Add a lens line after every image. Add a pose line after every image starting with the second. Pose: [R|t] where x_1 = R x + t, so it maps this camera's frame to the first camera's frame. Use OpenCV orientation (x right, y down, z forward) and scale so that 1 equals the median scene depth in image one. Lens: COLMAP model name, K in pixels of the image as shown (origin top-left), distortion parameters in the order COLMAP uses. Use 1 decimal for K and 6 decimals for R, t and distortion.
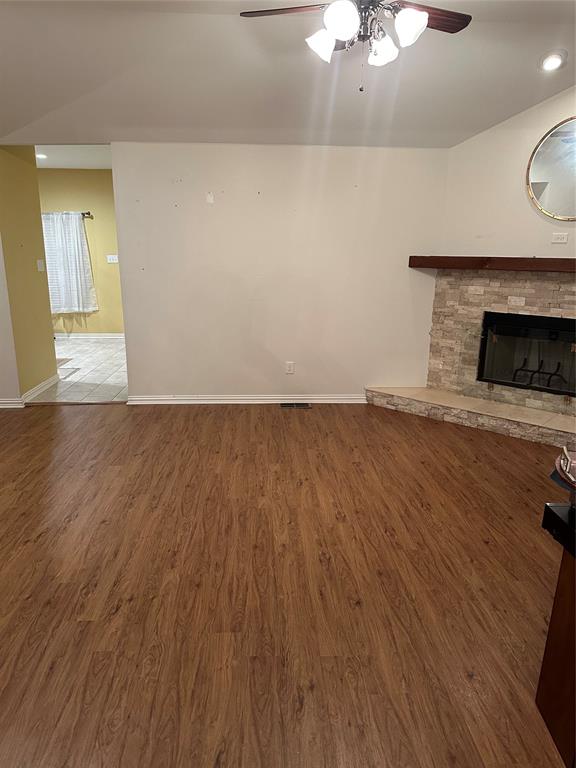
lens RADIAL K [[535.5, 0, 280.6], [0, 535.5, 385.2], [0, 0, 1]] dist [0.026119, -0.030329]
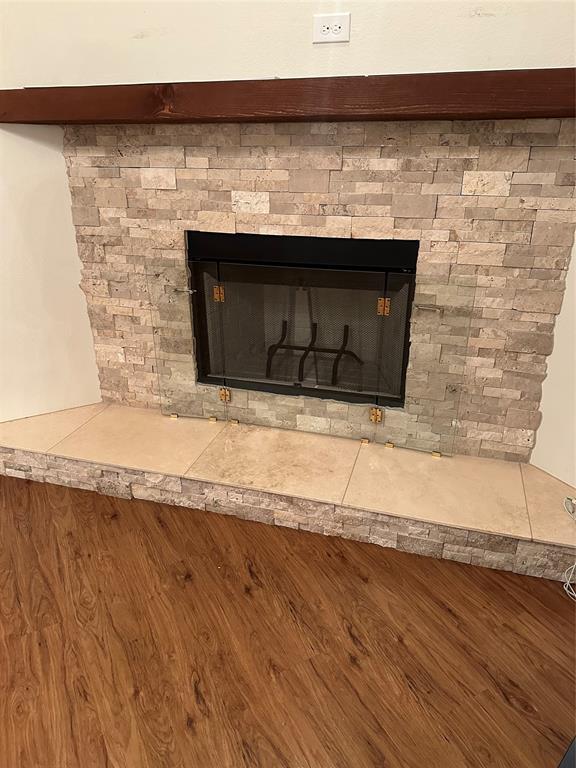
lens RADIAL K [[535.5, 0, 288.9], [0, 535.5, 388.8], [0, 0, 1]] dist [0.026119, -0.030329]
pose [[0.898055, -0.191420, 0.396049, 0.259199], [0.116522, 0.971709, 0.205435, -0.093314], [-0.424169, -0.138344, 0.894954, 0.565788]]
